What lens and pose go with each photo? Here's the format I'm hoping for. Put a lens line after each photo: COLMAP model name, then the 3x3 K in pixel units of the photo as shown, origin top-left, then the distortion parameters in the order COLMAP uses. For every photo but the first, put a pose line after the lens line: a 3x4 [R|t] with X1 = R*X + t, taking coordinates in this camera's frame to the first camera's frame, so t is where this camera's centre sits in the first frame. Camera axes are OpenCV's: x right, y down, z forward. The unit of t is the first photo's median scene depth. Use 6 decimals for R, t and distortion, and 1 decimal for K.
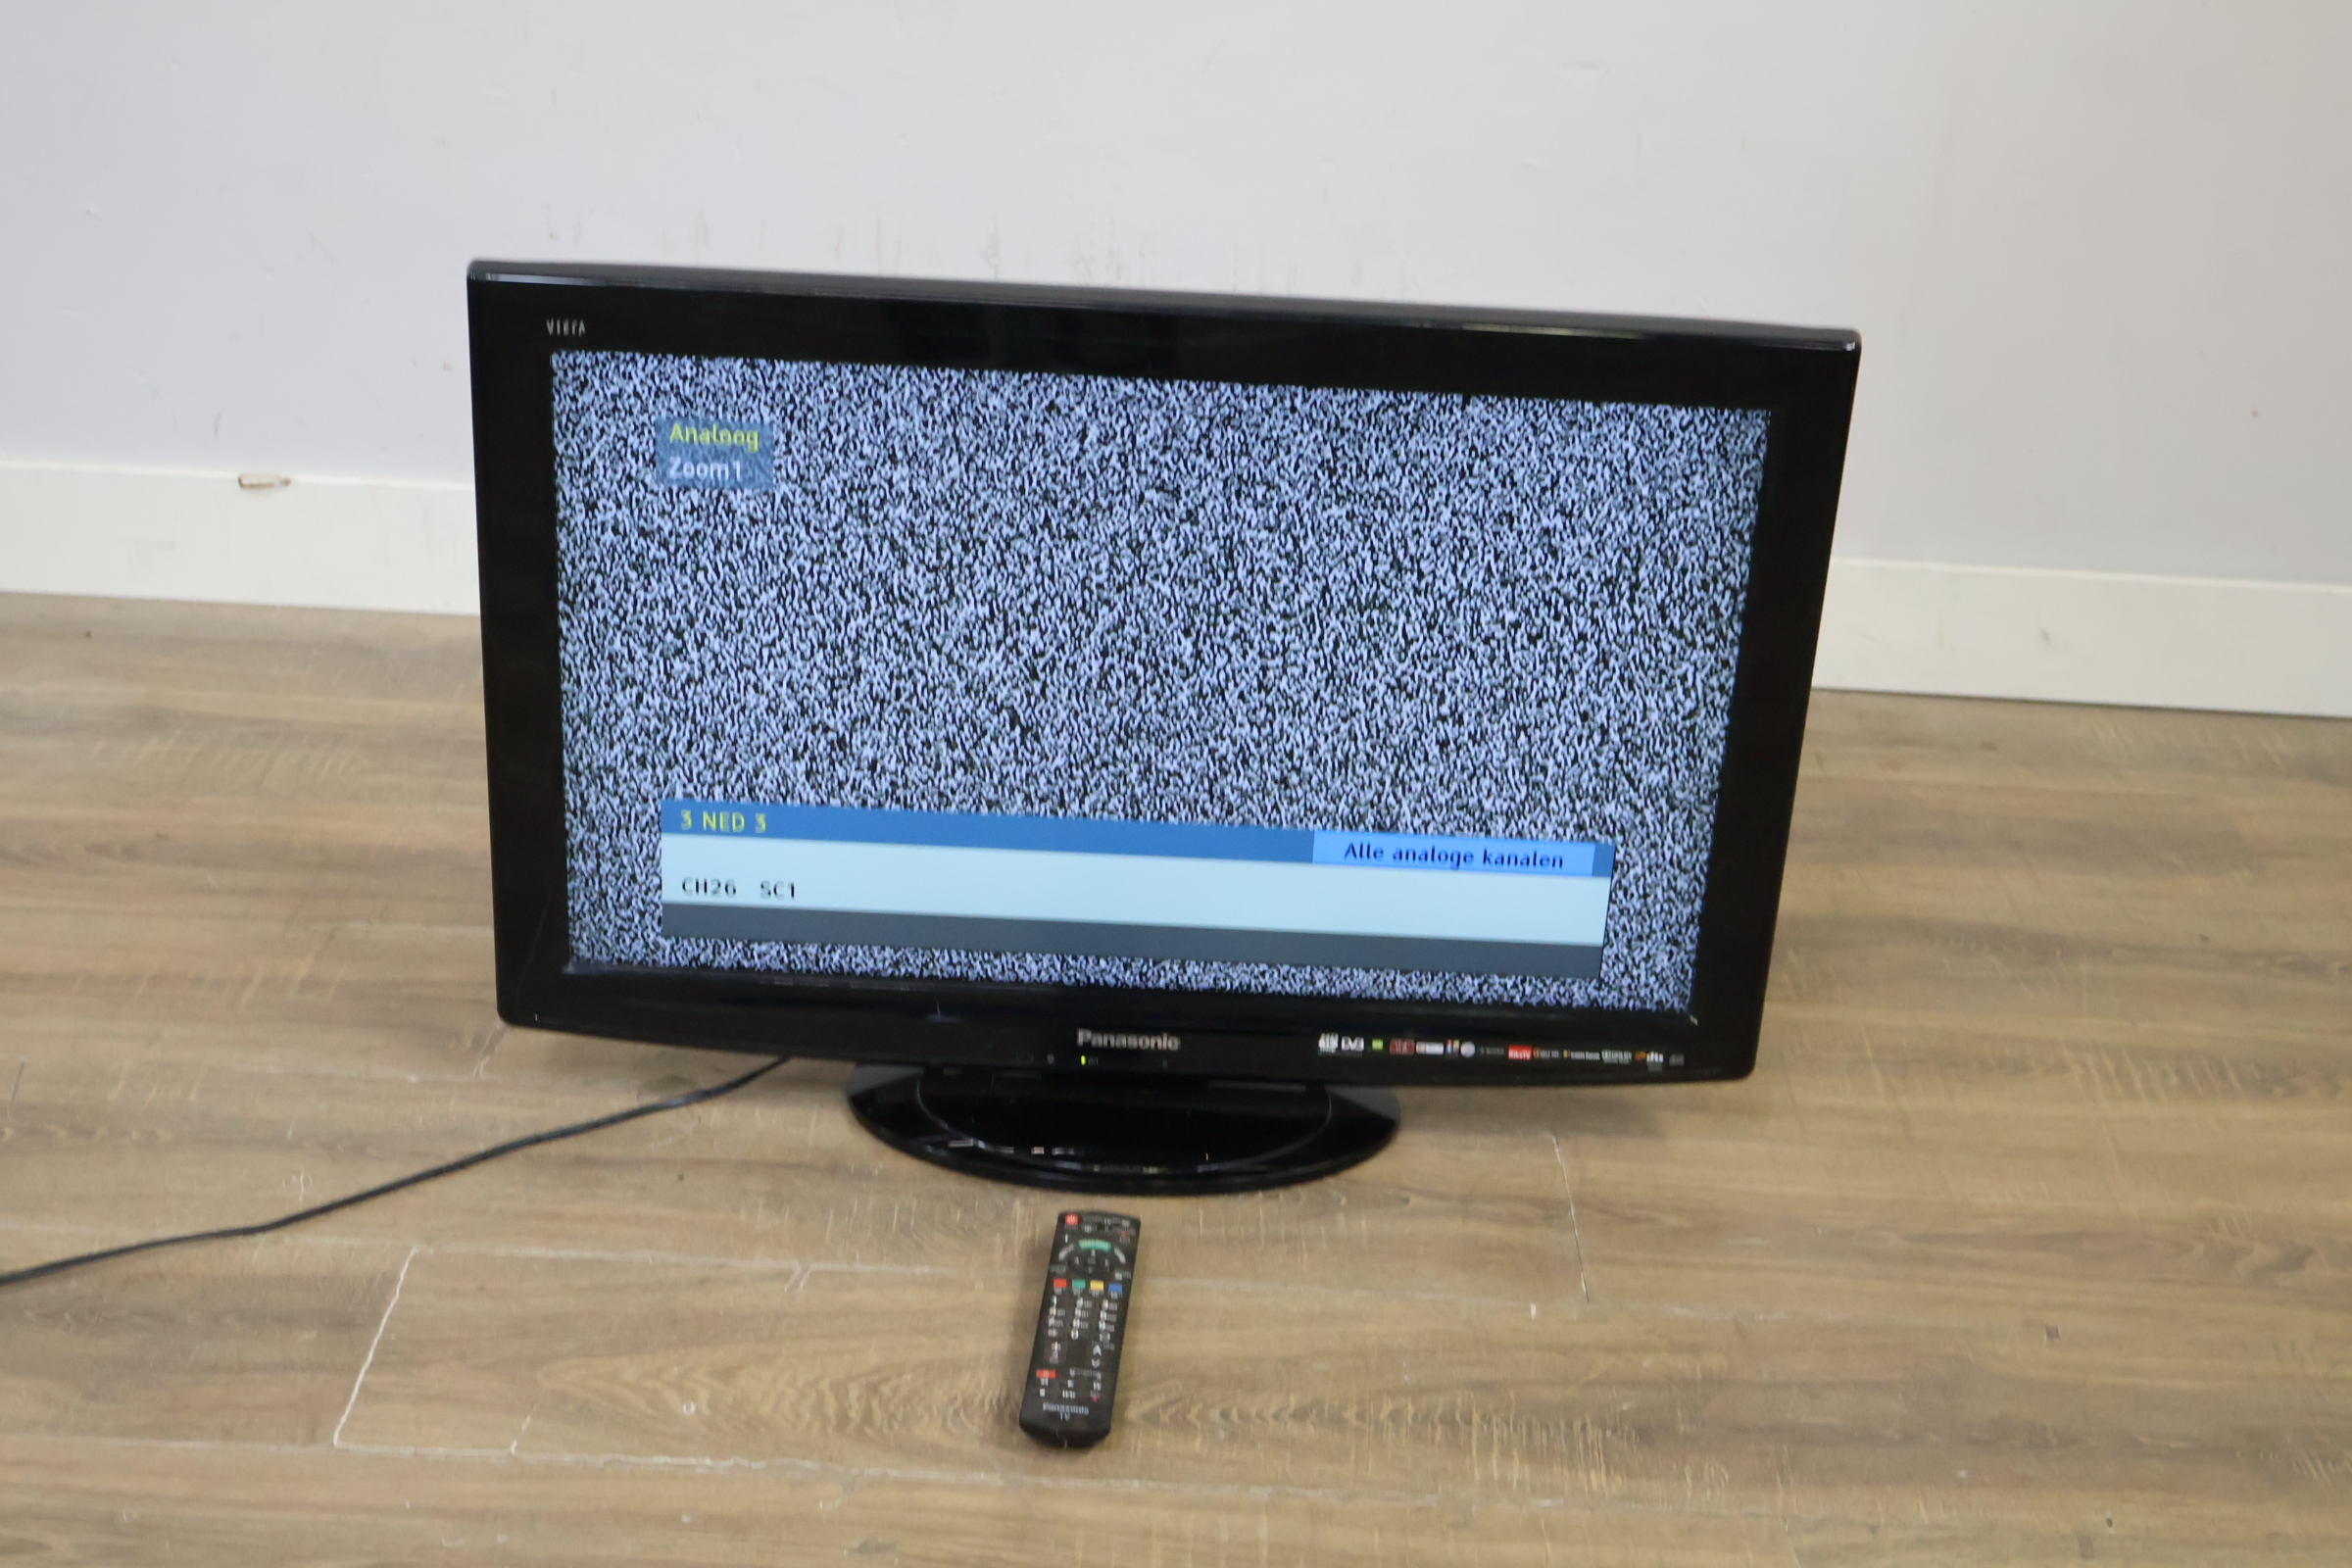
lens RADIAL K [[3236.5, 0, 1166.0], [0, 3236.5, 791.6], [0, 0, 1]] dist [0.015955, 0.000000]
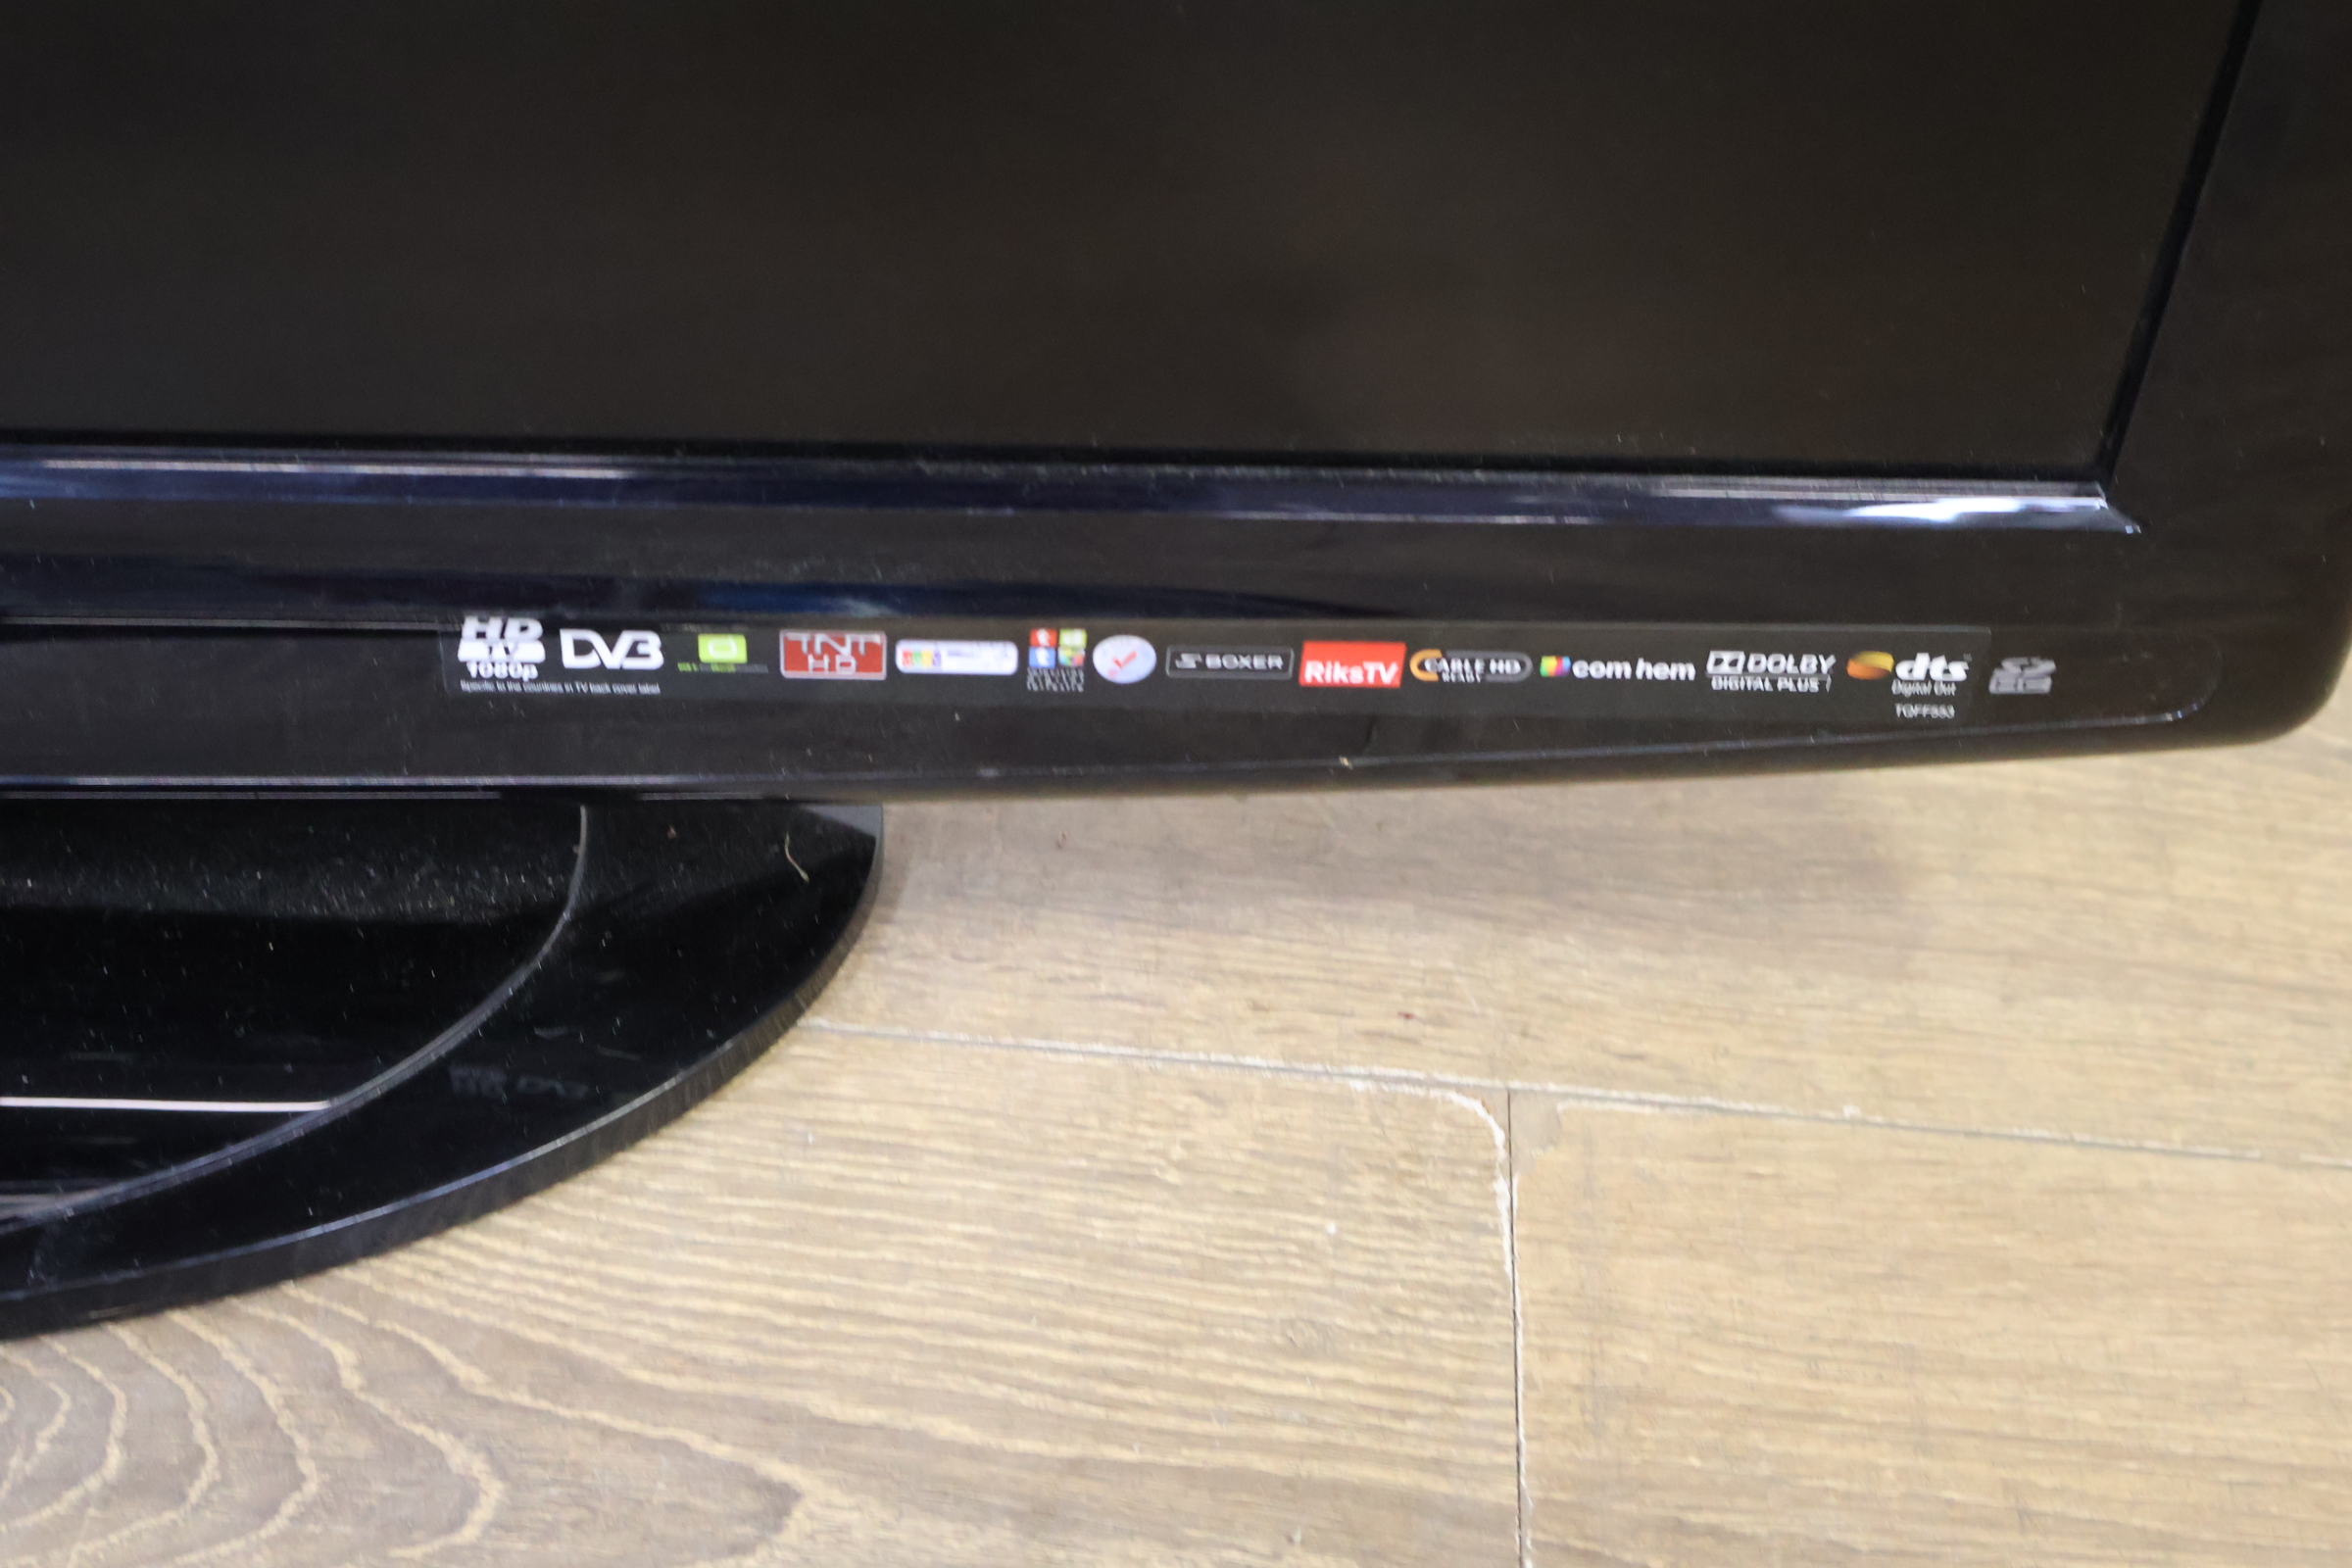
lens RADIAL K [[3236.5, 0, 1181.2], [0, 3236.5, 793.9], [0, 0, 1]] dist [0.015955, 0.000000]
pose [[0.998758, 0.042944, -0.025271, 0.108305], [-0.034114, 0.958986, 0.281393, 0.017439], [0.036318, -0.280181, 0.959260, 0.827466]]
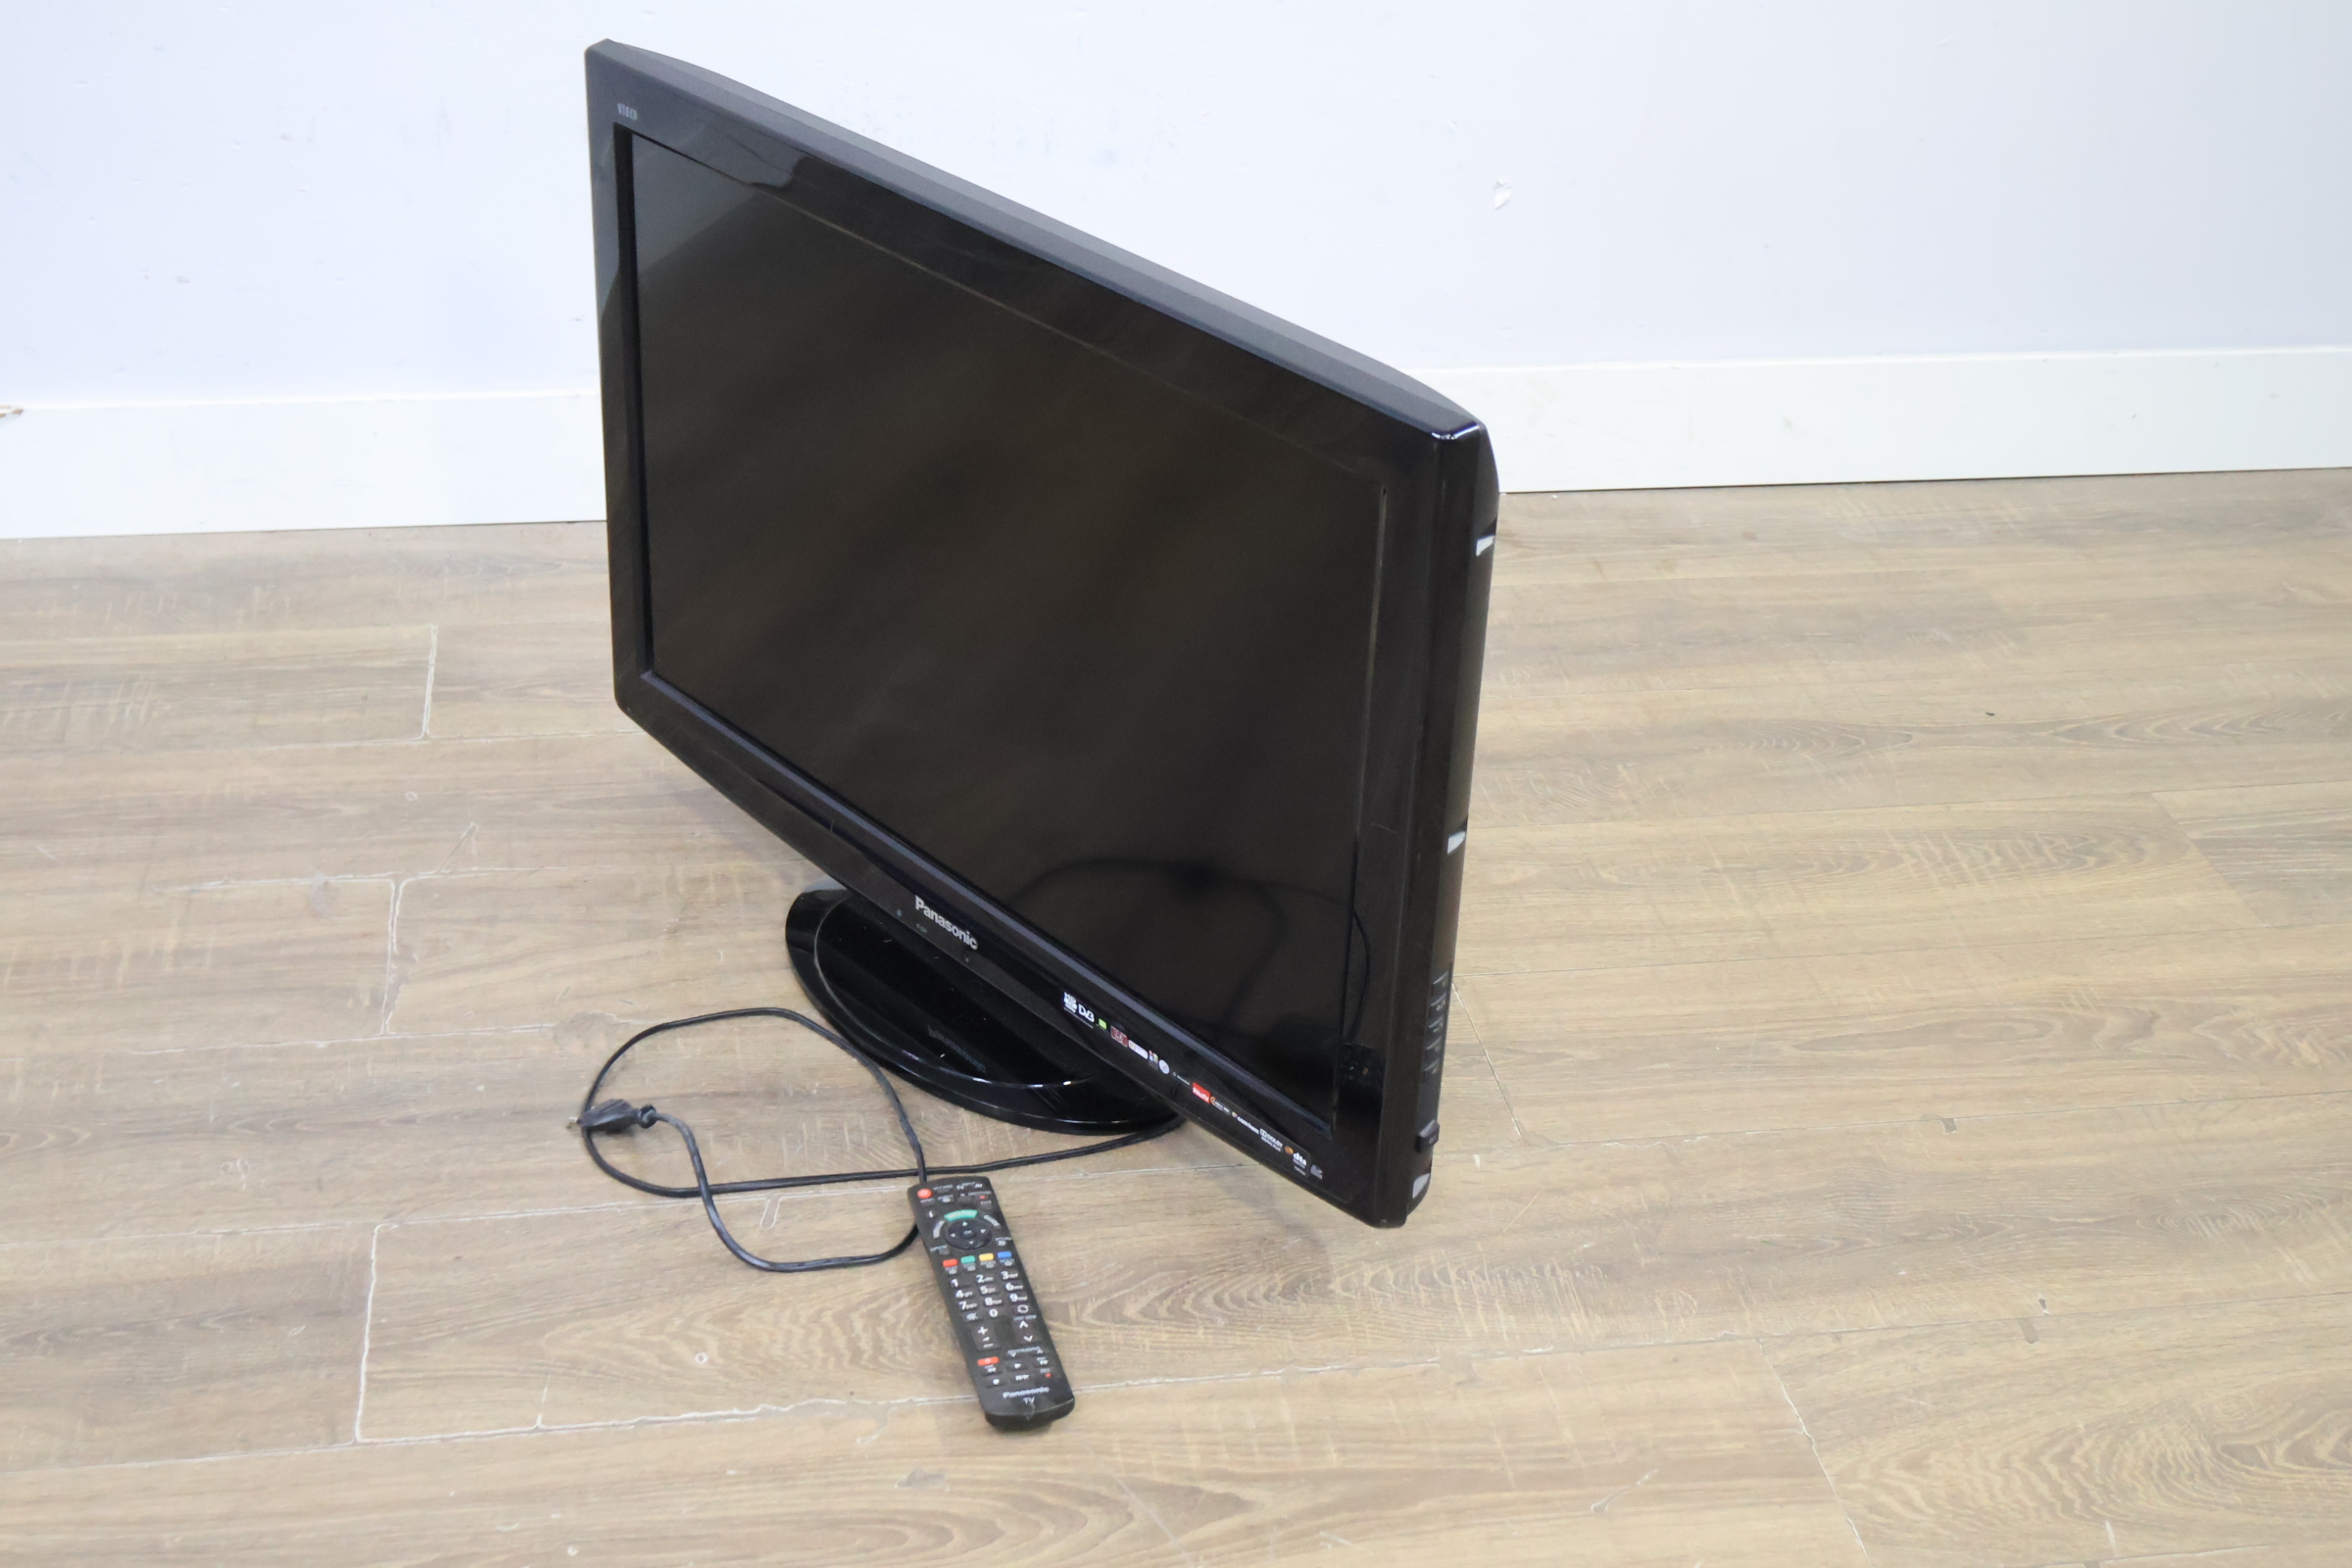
lens RADIAL K [[3252.8, 0, 1181.3], [0, 3252.8, 790.9], [0, 0, 1]] dist [0.007606, 0.000000]
pose [[0.984550, -0.096722, 0.145969, -0.119155], [0.084094, 0.992354, 0.090348, -0.059129], [-0.153591, -0.076677, 0.985155, -0.009995]]
